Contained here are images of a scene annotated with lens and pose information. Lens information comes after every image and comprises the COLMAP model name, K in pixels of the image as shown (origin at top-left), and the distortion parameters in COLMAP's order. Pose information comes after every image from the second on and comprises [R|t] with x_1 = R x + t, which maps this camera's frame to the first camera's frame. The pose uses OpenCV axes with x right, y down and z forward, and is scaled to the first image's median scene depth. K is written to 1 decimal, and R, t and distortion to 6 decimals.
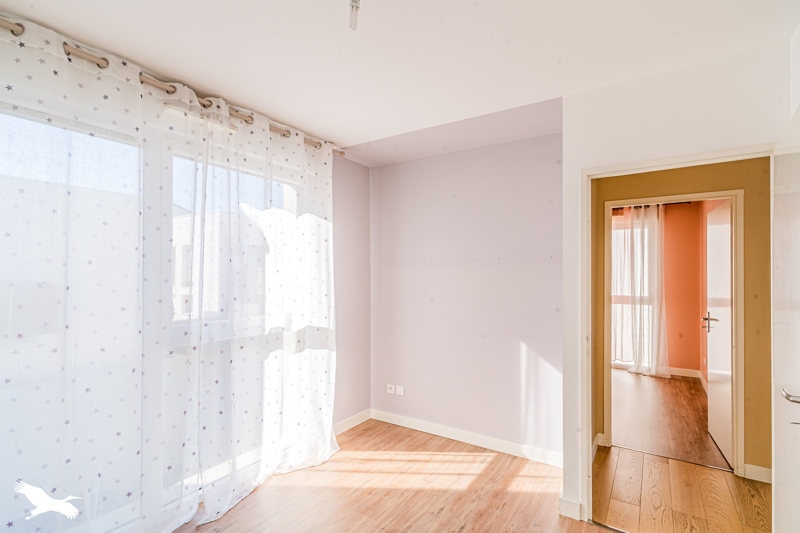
lens RADIAL K [[388.9, 0, 400.5], [0, 388.9, 270.1], [0, 0, 1]] dist [-0.002071, 0.000253]
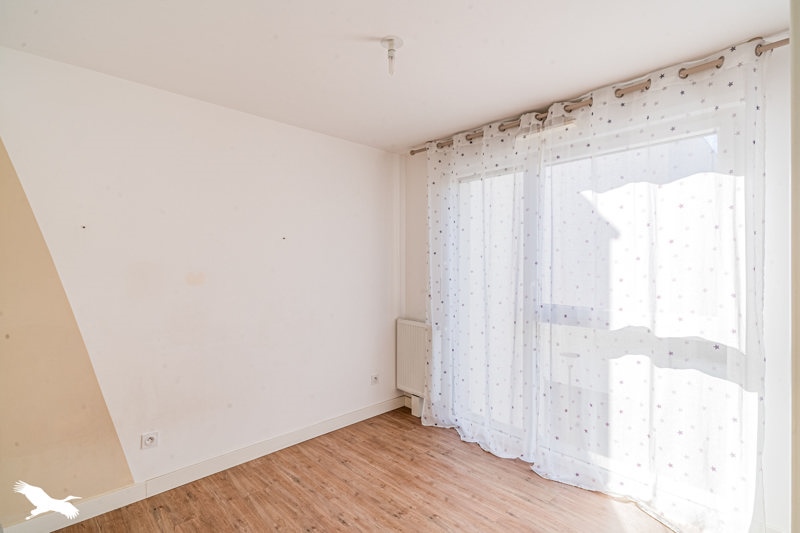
lens RADIAL K [[388.9, 0, 401.8], [0, 388.9, 266.9], [0, 0, 1]] dist [-0.002071, 0.000253]
pose [[-0.238786, -0.007262, -0.971045, 0.593543], [0.004395, 0.999954, -0.008559, 0.024587], [0.971062, -0.006312, -0.238743, 0.703690]]
